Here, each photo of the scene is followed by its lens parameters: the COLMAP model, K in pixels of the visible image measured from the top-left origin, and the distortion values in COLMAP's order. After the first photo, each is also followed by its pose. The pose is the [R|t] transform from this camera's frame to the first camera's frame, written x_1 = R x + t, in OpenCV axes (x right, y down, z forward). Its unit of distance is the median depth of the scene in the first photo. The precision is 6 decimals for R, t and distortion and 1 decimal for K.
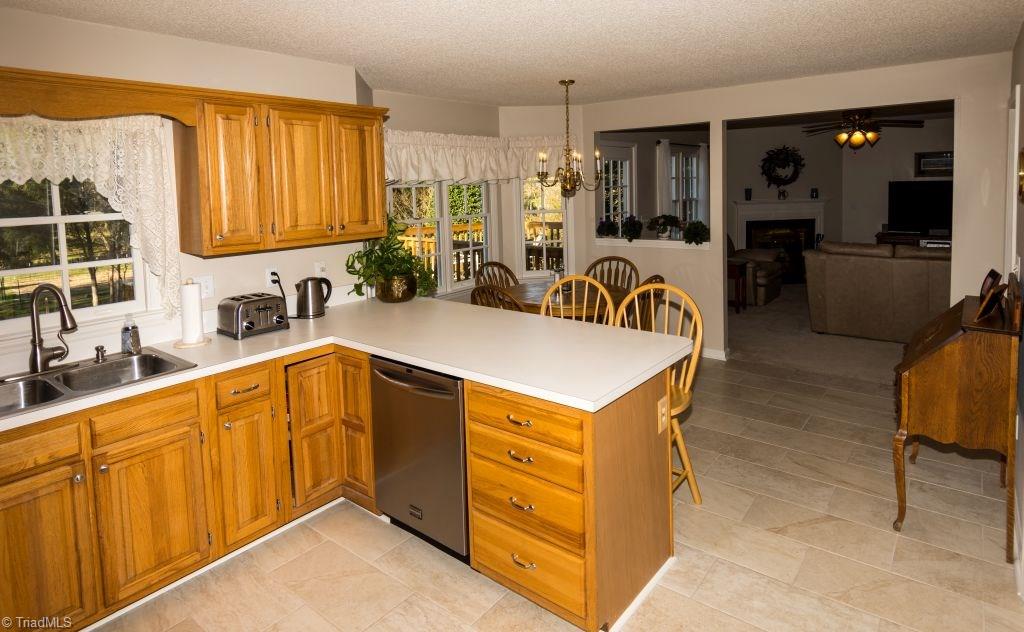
lens RADIAL K [[596.7, 0, 510.4], [0, 596.7, 271.4], [0, 0, 1]] dist [-0.000753, -0.000757]
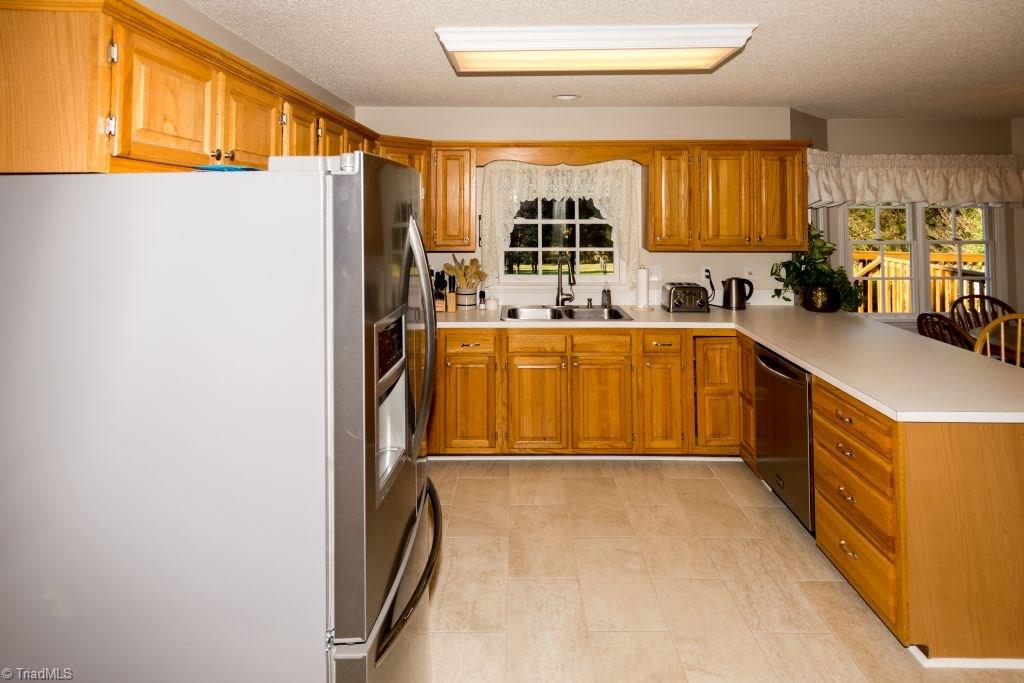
lens RADIAL K [[538.5, 0, 512.0], [0, 538.5, 341.5], [0, 0, 1]] dist [-0.004921, -0.001476]
pose [[0.630868, 0.213871, -0.745831, 0.299524], [-0.127632, 0.976770, 0.172135, 0.007952], [0.765320, -0.013403, 0.643510, -0.139542]]
